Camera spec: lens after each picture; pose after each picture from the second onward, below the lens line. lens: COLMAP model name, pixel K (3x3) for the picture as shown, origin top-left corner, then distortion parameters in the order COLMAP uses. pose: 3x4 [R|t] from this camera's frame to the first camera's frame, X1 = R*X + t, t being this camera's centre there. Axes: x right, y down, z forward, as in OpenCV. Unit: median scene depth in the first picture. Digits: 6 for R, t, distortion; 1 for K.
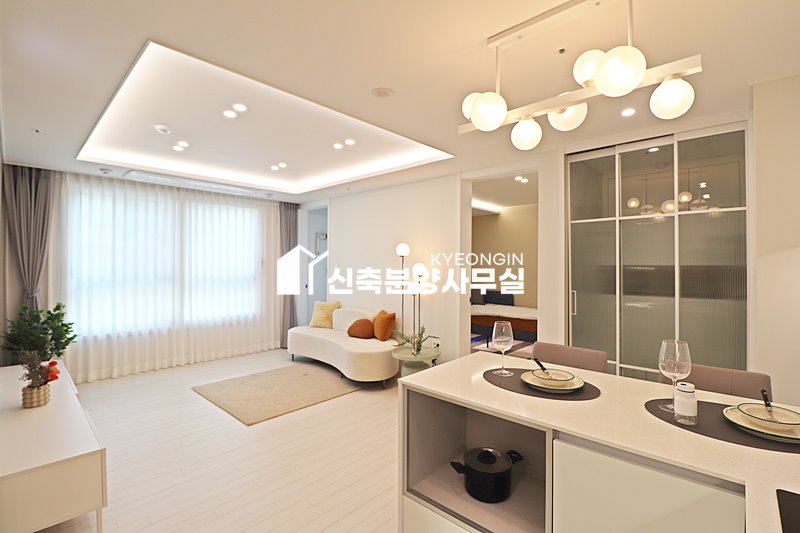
lens RADIAL K [[373.2, 0, 398.5], [0, 373.2, 263.2], [0, 0, 1]] dist [-0.009603, -0.002555]
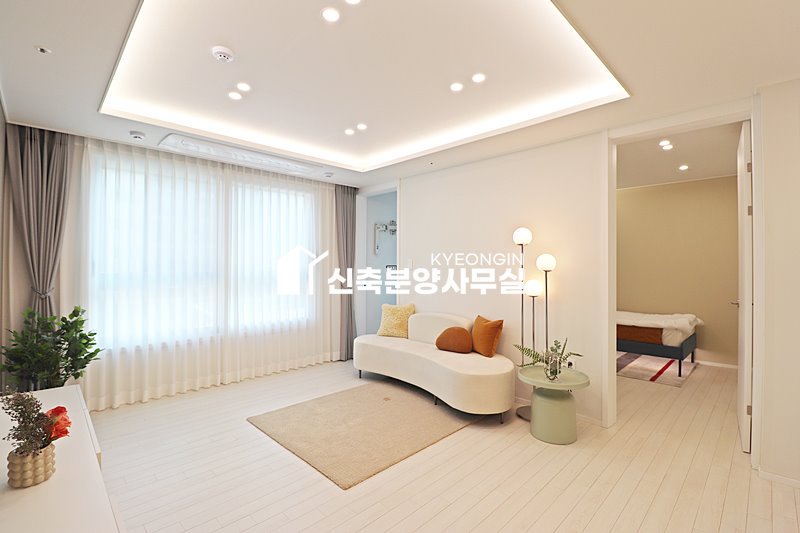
lens RADIAL K [[373.2, 0, 398.9], [0, 373.2, 262.6], [0, 0, 1]] dist [-0.009603, -0.002555]
pose [[0.999180, -0.002994, -0.040380, -0.196733], [0.002696, 0.999969, -0.007418, 0.021117], [0.040401, 0.007303, 0.999157, 0.230422]]
